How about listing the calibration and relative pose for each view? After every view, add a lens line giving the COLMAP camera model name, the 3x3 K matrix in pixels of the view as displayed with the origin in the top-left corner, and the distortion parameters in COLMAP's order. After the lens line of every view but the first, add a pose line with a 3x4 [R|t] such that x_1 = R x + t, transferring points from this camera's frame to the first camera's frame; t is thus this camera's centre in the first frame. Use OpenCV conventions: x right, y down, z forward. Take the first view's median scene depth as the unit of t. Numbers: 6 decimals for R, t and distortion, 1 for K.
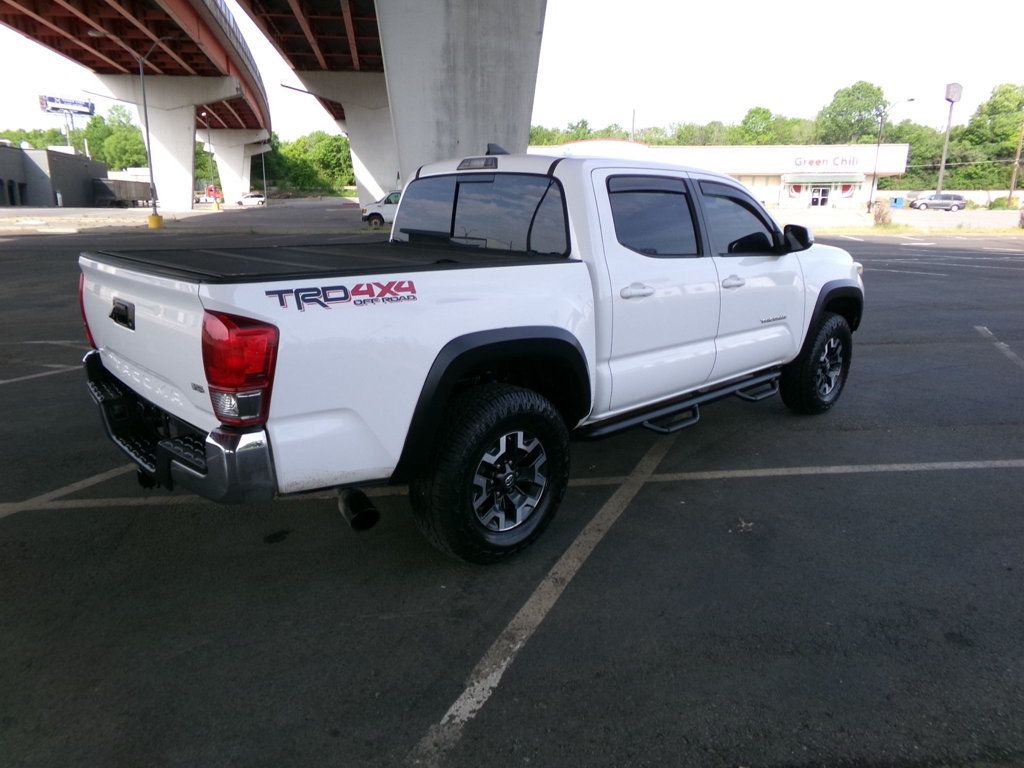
lens RADIAL K [[684.9, 0, 511.2], [0, 684.9, 379.3], [0, 0, 1]] dist [0.003901, 0.014072]
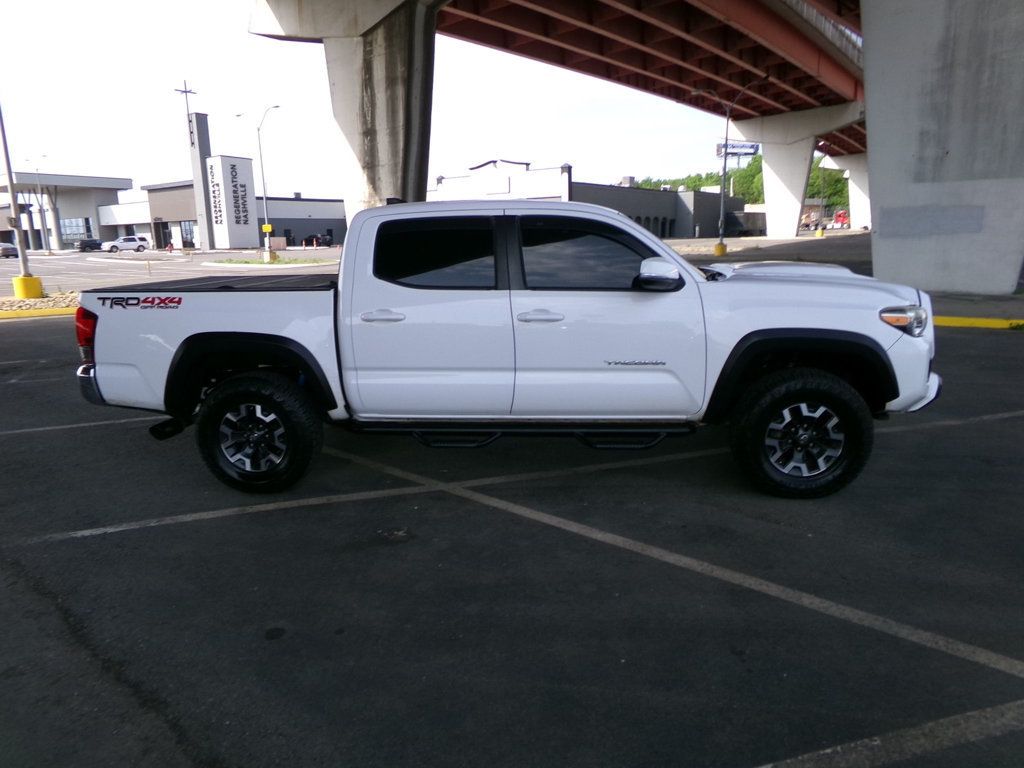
lens RADIAL K [[684.9, 0, 516.4], [0, 684.9, 381.9], [0, 0, 1]] dist [0.003901, 0.014072]
pose [[0.651004, 0.131436, -0.747608, 0.250748], [-0.155505, 0.987099, 0.038129, -0.019455], [0.742975, 0.091435, 0.663045, 0.076614]]
